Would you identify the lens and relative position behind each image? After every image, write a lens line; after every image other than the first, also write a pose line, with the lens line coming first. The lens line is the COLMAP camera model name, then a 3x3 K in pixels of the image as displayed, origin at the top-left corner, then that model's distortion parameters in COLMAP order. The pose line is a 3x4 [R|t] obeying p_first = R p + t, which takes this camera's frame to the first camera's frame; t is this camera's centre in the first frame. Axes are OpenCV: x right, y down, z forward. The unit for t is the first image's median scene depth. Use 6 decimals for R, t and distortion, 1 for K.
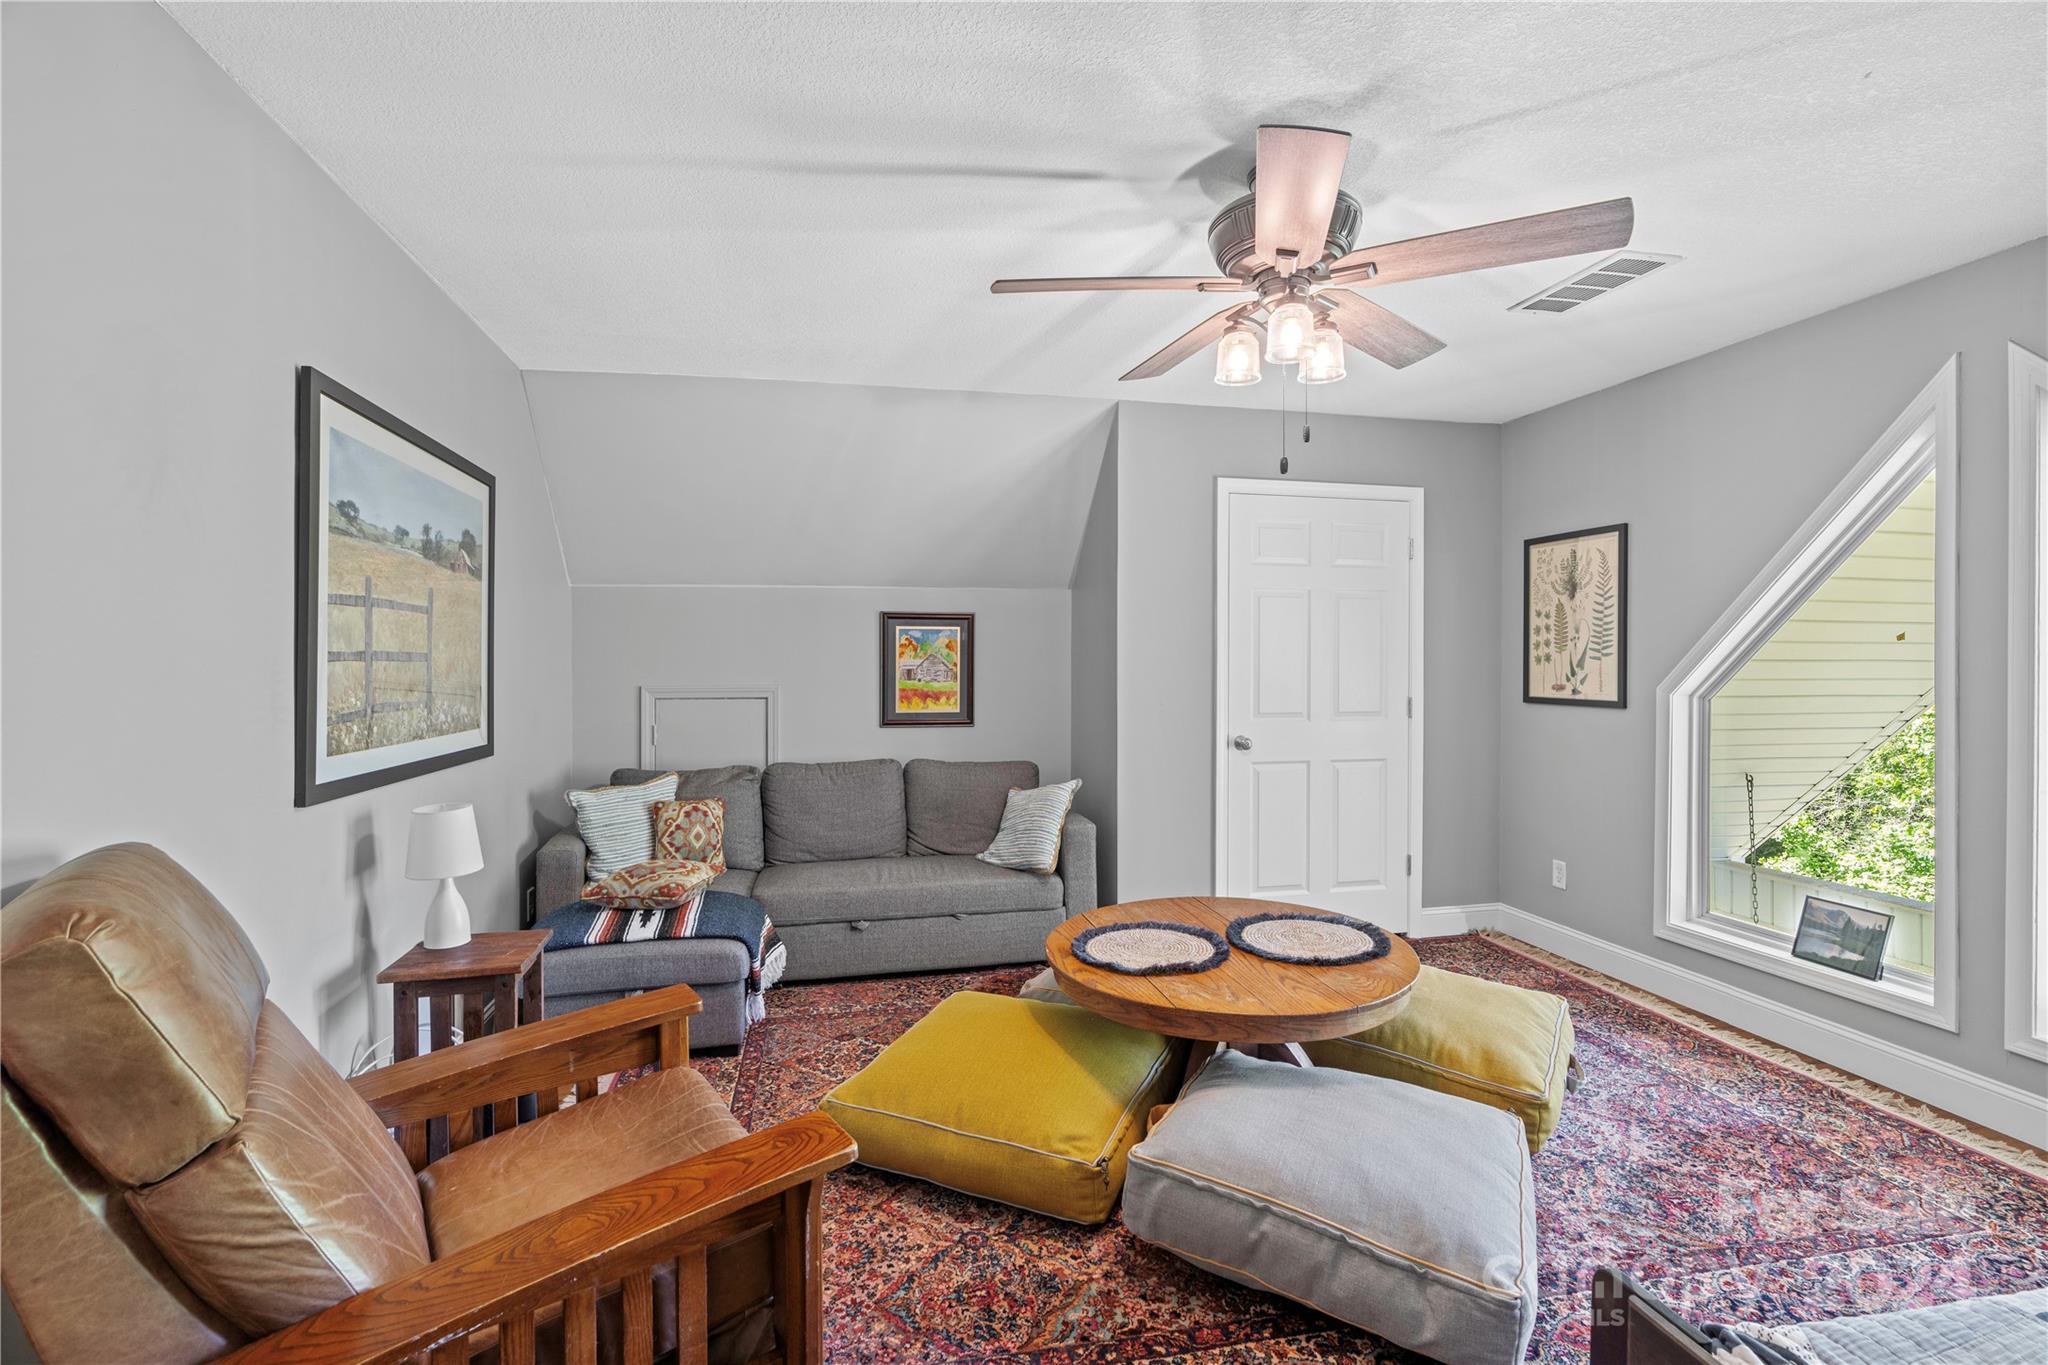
lens RADIAL K [[940.2, 0, 1017.8], [0, 940.2, 668.4], [0, 0, 1]] dist [-0.003314, 0.001023]
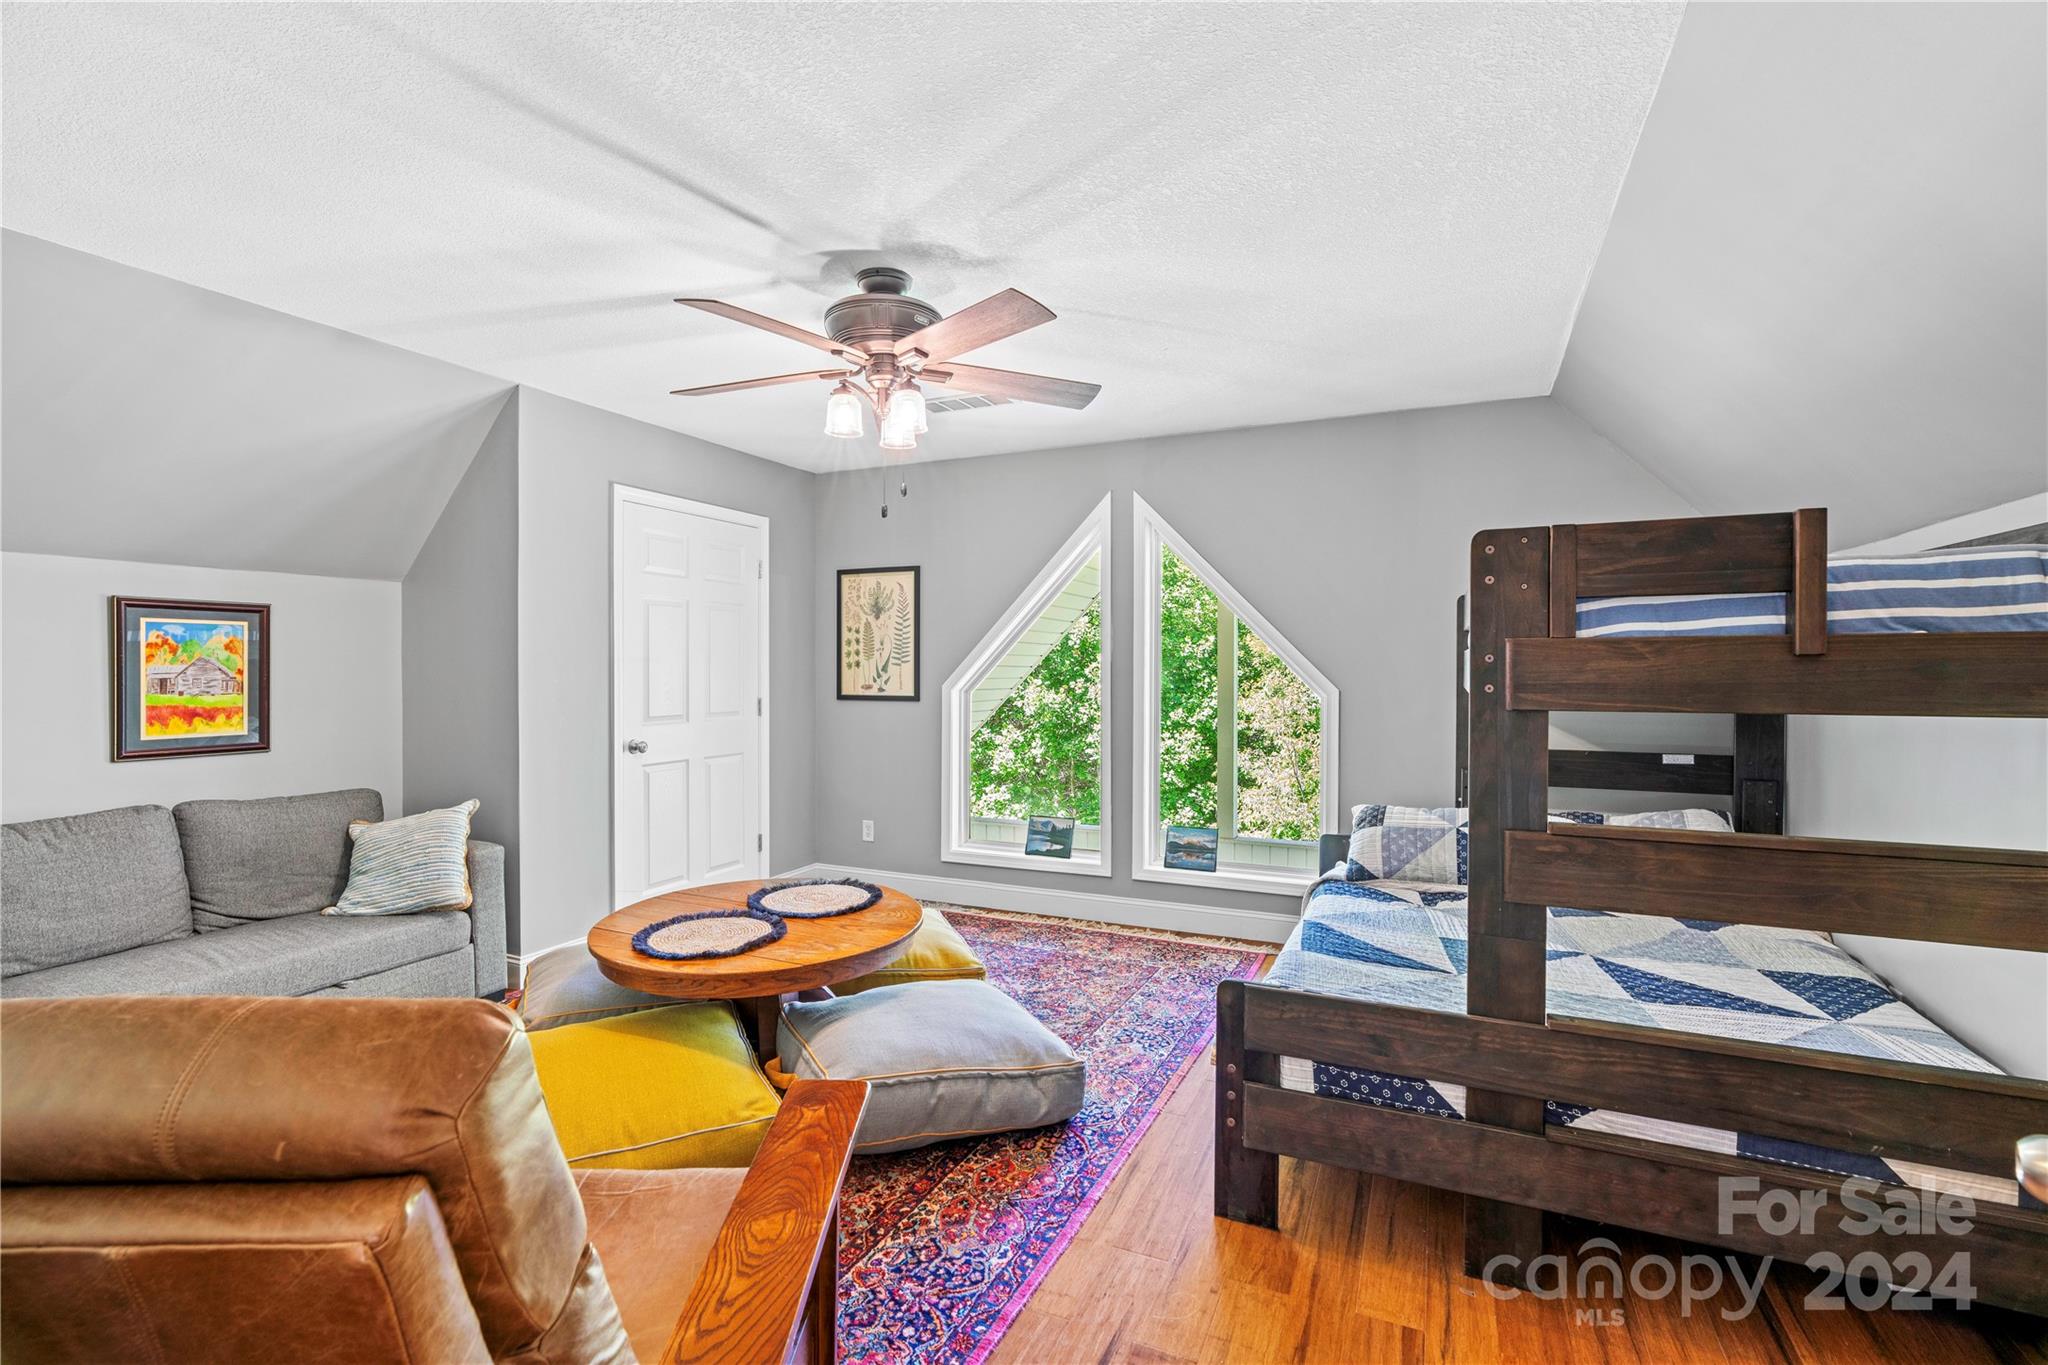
lens RADIAL K [[927.9, 0, 1037.8], [0, 927.9, 686.7], [0, 0, 1]] dist [-0.003532, 0.000383]
pose [[0.594803, -0.018003, 0.803670, -0.334811], [0.007326, 0.999829, 0.016975, 0.000082], [-0.803838, -0.004210, 0.594833, 0.052063]]
